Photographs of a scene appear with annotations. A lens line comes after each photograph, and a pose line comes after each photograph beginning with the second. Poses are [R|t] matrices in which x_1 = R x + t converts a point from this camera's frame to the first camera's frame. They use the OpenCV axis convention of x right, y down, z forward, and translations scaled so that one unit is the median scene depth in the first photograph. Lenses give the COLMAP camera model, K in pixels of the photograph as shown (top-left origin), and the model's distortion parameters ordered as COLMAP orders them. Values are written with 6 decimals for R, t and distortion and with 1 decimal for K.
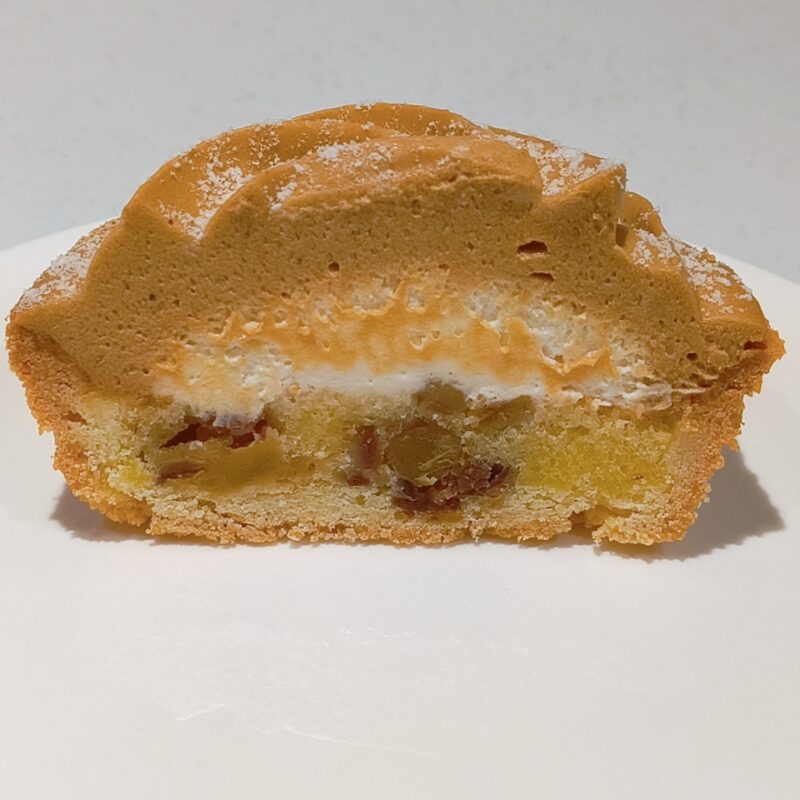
lens RADIAL K [[1873.4, 0, 397.8], [0, 1873.4, 393.6], [0, 0, 1]] dist [0.281519, 0.000000]
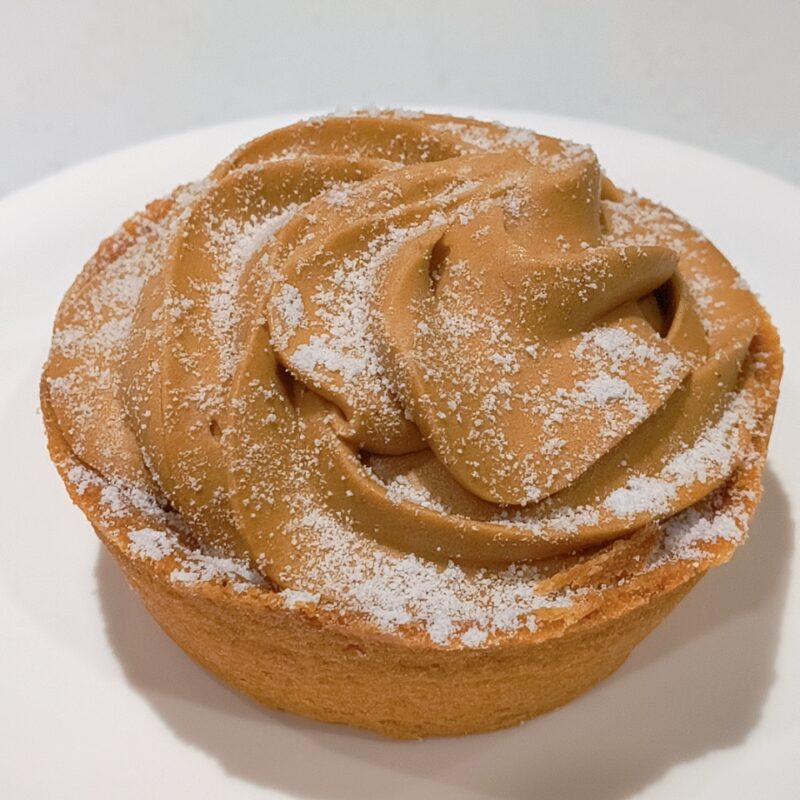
lens RADIAL K [[1873.4, 0, 401.2], [0, 1873.4, 406.8], [0, 0, 1]] dist [0.281519, 0.000000]
pose [[0.940693, -0.232196, 0.247348, -0.275009], [0.186282, 0.962864, 0.195429, -0.204822], [-0.283540, -0.137762, 0.949014, -0.005890]]
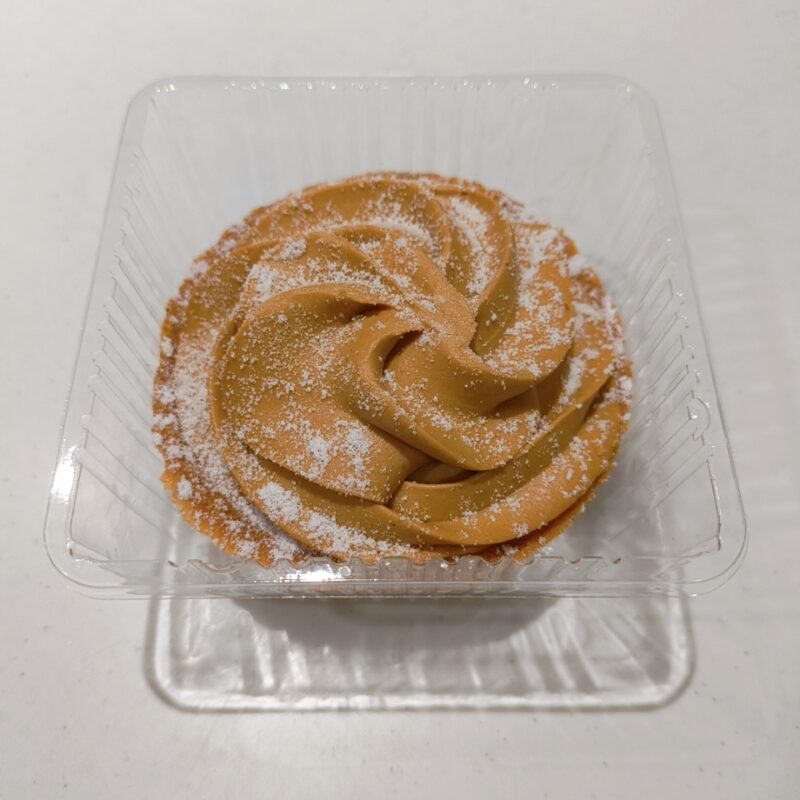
lens RADIAL K [[831.8, 0, 387.7], [0, 831.8, 412.3], [0, 0, 1]] dist [0.041162, 0.000000]
pose [[0.585800, 0.711838, -0.387459, 0.309294], [-0.427146, 0.677461, 0.598826, -0.421946], [0.688756, -0.185291, 0.700915, 0.467861]]
